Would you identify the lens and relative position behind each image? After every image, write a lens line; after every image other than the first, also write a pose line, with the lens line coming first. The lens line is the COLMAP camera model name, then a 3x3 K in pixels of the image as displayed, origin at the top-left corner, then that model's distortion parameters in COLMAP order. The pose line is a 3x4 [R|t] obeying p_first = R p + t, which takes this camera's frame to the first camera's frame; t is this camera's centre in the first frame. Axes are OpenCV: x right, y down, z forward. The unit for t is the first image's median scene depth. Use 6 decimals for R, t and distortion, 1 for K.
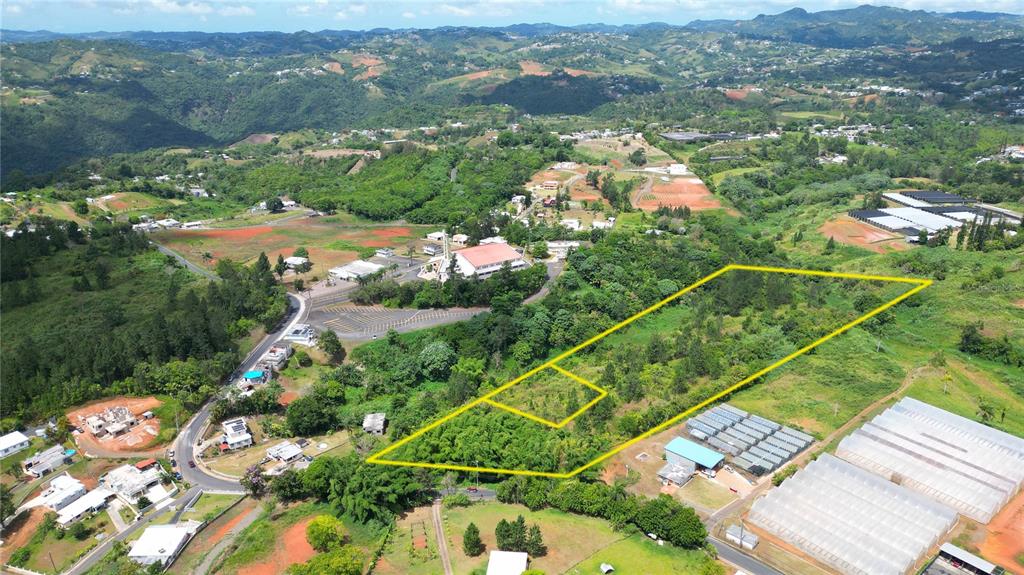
lens RADIAL K [[713.7, 0, 513.4], [0, 713.7, 291.4], [0, 0, 1]] dist [0.080929, -0.077456]
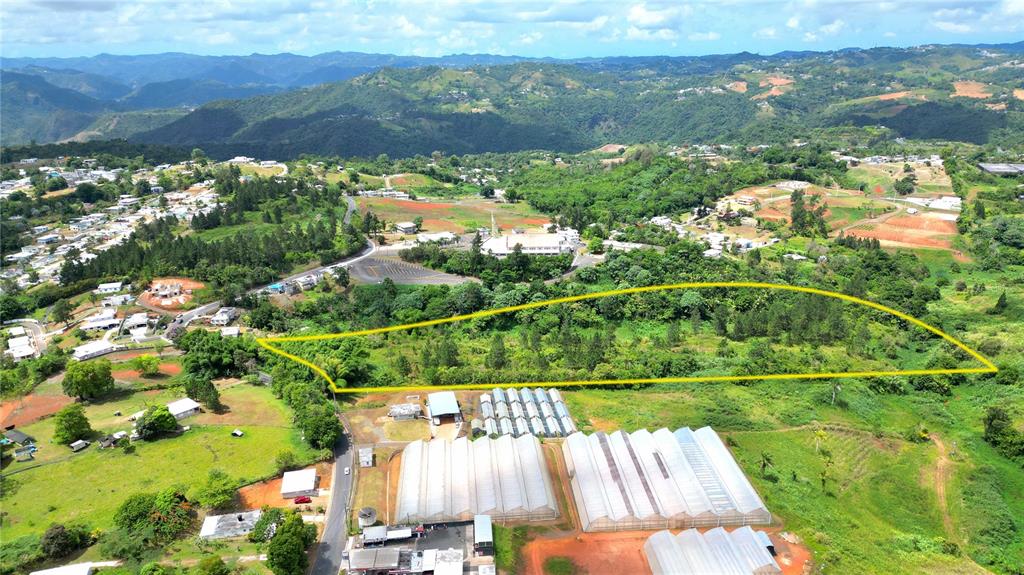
lens RADIAL K [[713.7, 0, 513.4], [0, 713.7, 291.4], [0, 0, 1]] dist [0.080929, -0.077456]
pose [[0.819427, 0.173384, -0.546330, 0.334001], [-0.188973, 0.981581, 0.028080, 0.000492], [0.541136, 0.080233, 0.837099, 0.043802]]
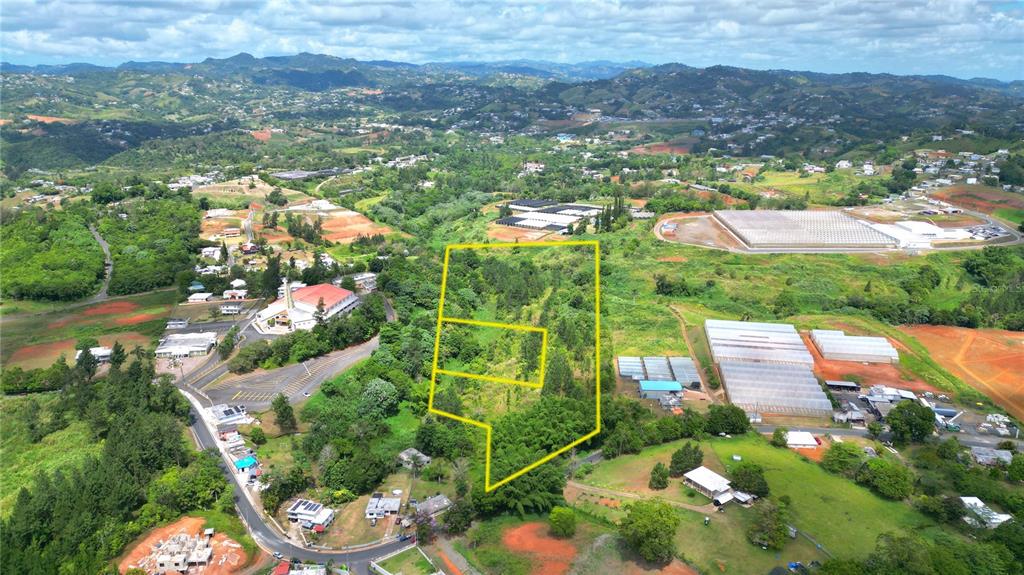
lens RADIAL K [[713.7, 0, 513.4], [0, 713.7, 291.4], [0, 0, 1]] dist [0.080929, -0.077456]
pose [[0.751036, -0.190430, 0.632203, -0.276566], [0.224356, 0.974136, 0.026898, -0.015984], [-0.620974, 0.121637, 0.774335, 0.044550]]
